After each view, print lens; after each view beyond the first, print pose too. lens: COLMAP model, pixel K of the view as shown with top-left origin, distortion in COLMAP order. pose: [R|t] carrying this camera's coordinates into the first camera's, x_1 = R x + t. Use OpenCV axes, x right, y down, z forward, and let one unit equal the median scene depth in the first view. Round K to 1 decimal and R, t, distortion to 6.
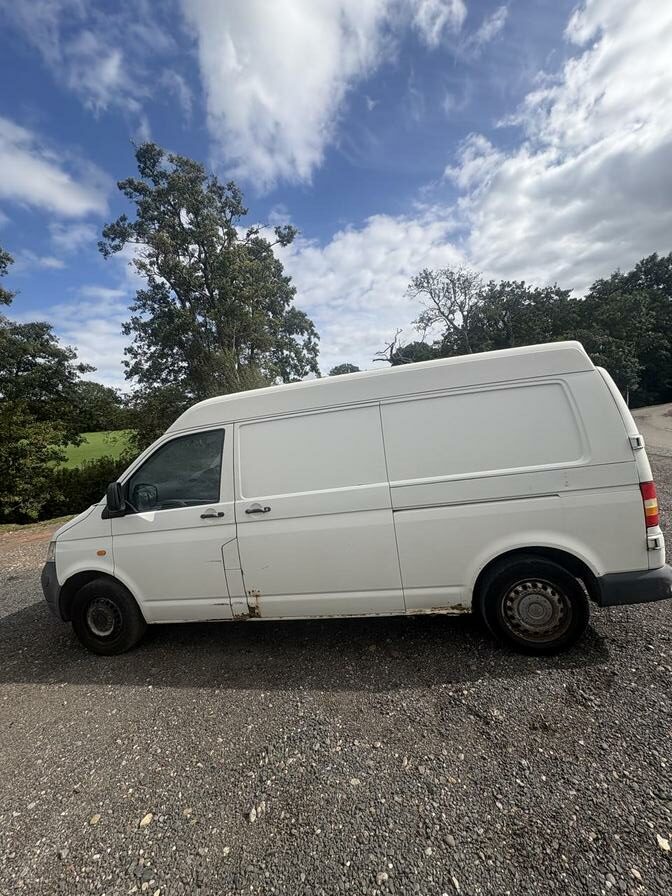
lens RADIAL K [[355.5, 0, 336.5], [0, 355.5, 446.2], [0, 0, 1]] dist [-0.000845, 0.000080]
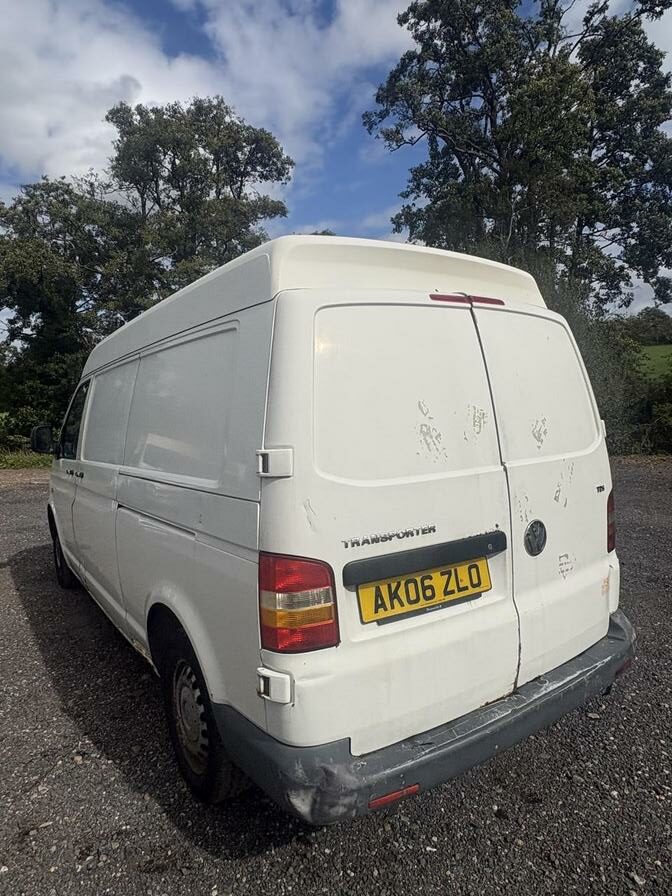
lens RADIAL K [[555.0, 0, 341.3], [0, 555.0, 441.8], [0, 0, 1]] dist [-0.002582, 0.002124]
pose [[0.712332, 0.130393, -0.689624, 0.183622], [-0.061506, 0.990408, 0.123733, -0.017318], [0.699143, -0.045723, 0.713519, 0.073850]]
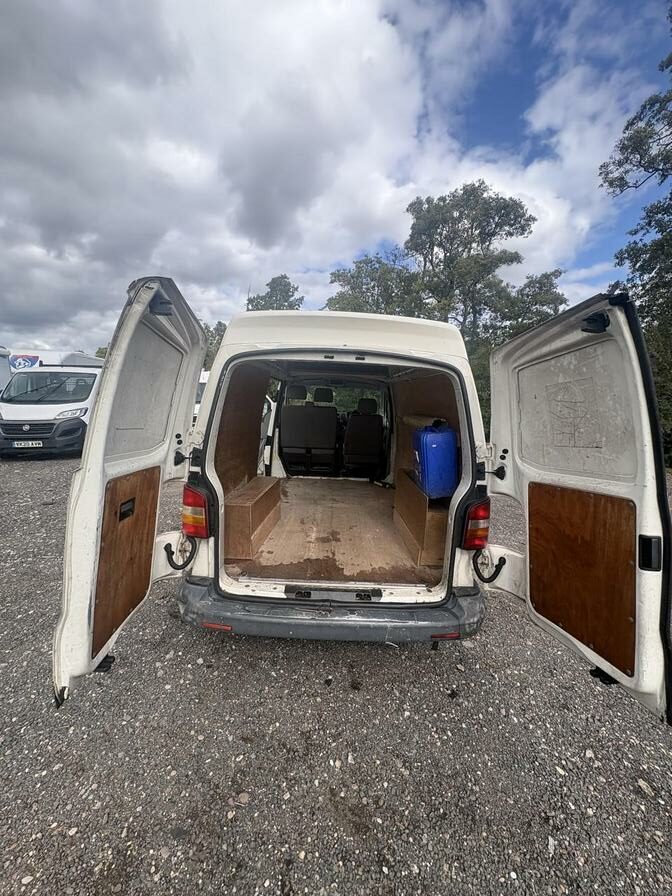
lens RADIAL K [[356.0, 0, 336.0], [0, 356.0, 448.0], [0, 0, 1]] dist [0.000329, -0.000053]
pose [[0.191321, 0.270095, -0.943634, 0.229804], [-0.104801, 0.961519, 0.253966, -0.032991], [0.975917, 0.050304, 0.212265, 0.152235]]
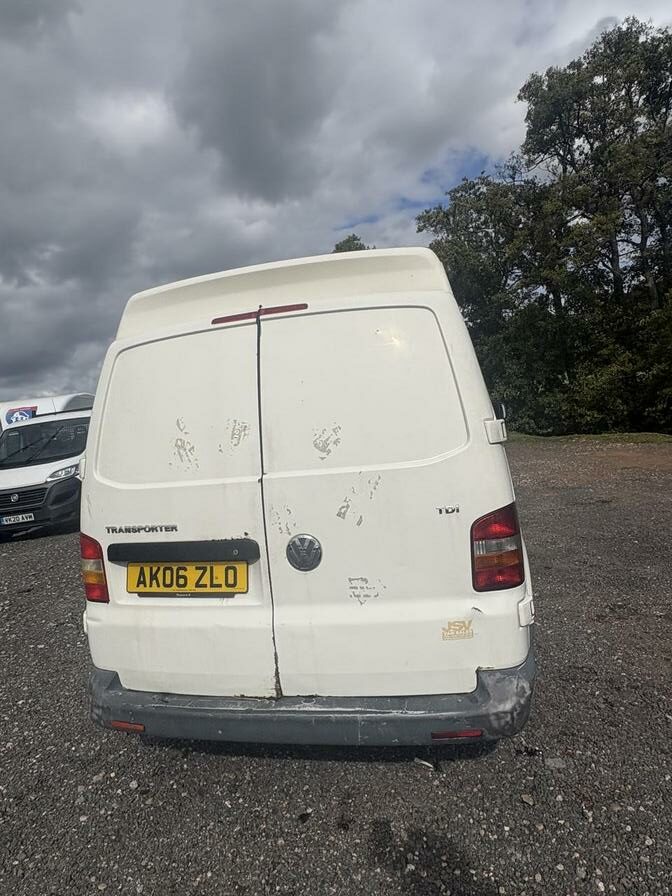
lens RADIAL K [[555.0, 0, 341.3], [0, 555.0, 441.8], [0, 0, 1]] dist [-0.002582, 0.002124]
pose [[-0.010964, 0.173759, -0.984727, 0.241565], [0.072405, 0.982339, 0.172532, -0.026334], [0.997315, -0.069408, -0.023351, 0.196254]]
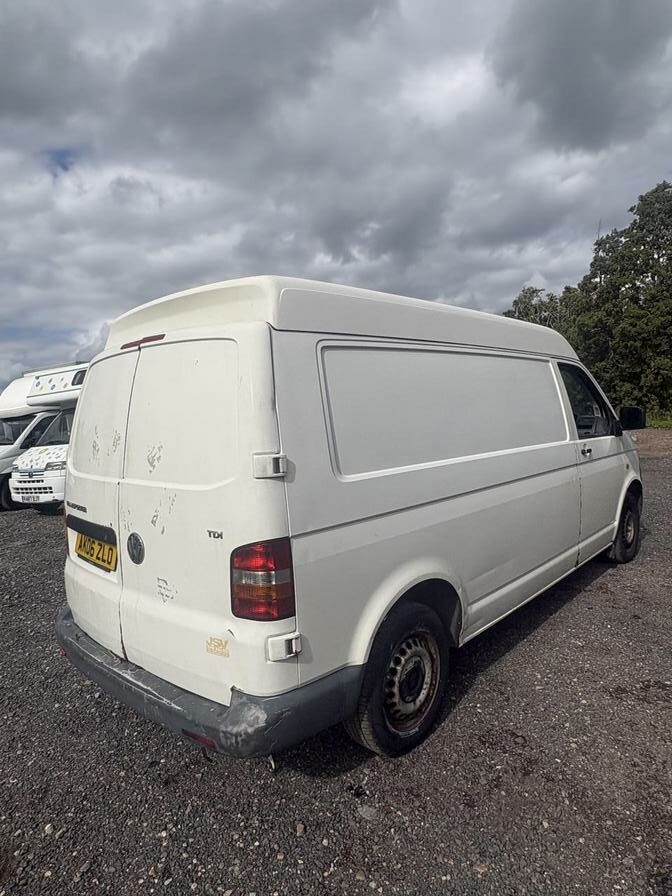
lens RADIAL K [[555.0, 0, 341.3], [0, 555.0, 441.8], [0, 0, 1]] dist [-0.002582, 0.002124]
pose [[-0.506066, 0.202184, -0.838462, 0.216629], [0.081042, 0.978982, 0.187155, -0.031535], [0.858679, 0.026762, -0.511815, 0.294655]]
